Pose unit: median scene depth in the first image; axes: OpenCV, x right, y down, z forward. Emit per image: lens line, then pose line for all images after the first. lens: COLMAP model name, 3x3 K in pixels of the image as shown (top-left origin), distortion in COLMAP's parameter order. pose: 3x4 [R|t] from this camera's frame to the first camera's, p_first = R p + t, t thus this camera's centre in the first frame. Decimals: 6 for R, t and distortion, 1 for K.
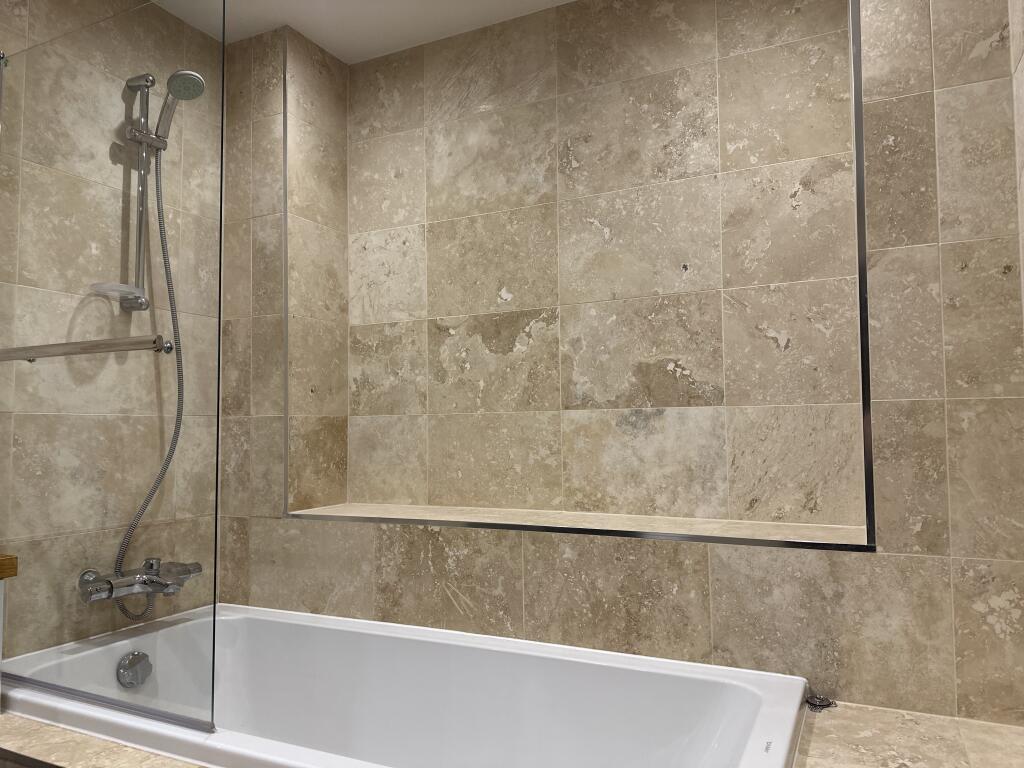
lens RADIAL K [[725.8, 0, 515.0], [0, 725.8, 386.8], [0, 0, 1]] dist [0.088605, -0.098866]
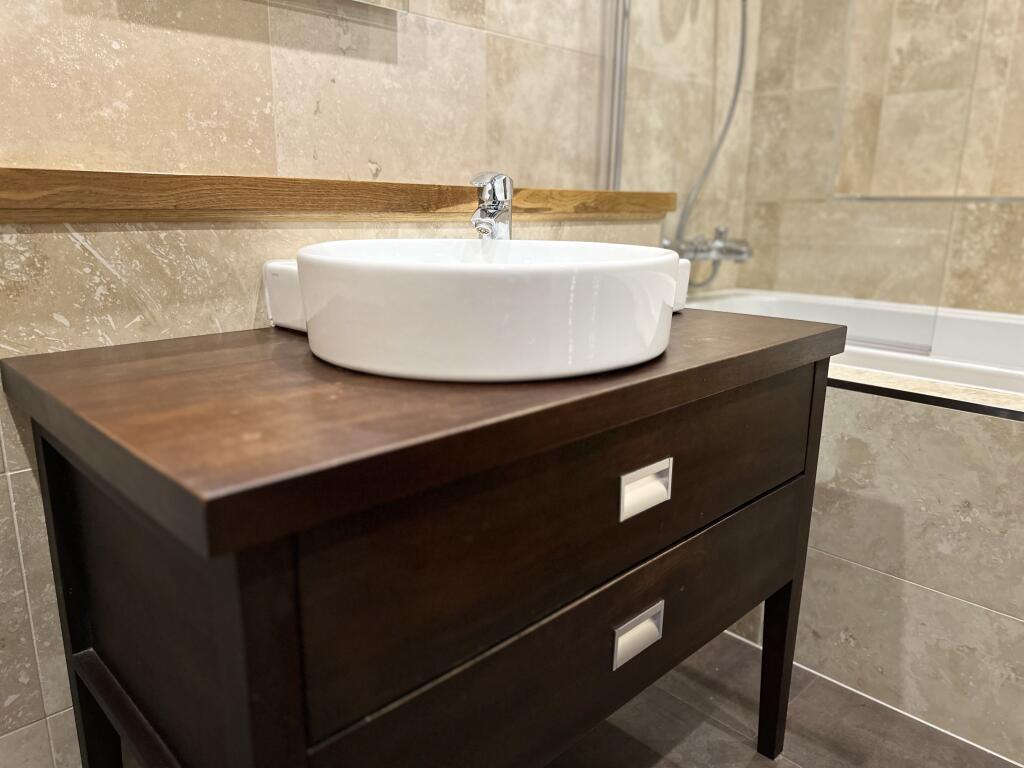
lens RADIAL K [[735.1, 0, 512.0], [0, 735.1, 384.0], [0, 0, 1]] dist [0.016483, -0.032653]
pose [[0.937777, 0.103310, -0.331513, -0.346187], [-0.000766, 0.955328, 0.295545, 0.119924], [0.347236, -0.276902, 0.895965, -0.056354]]
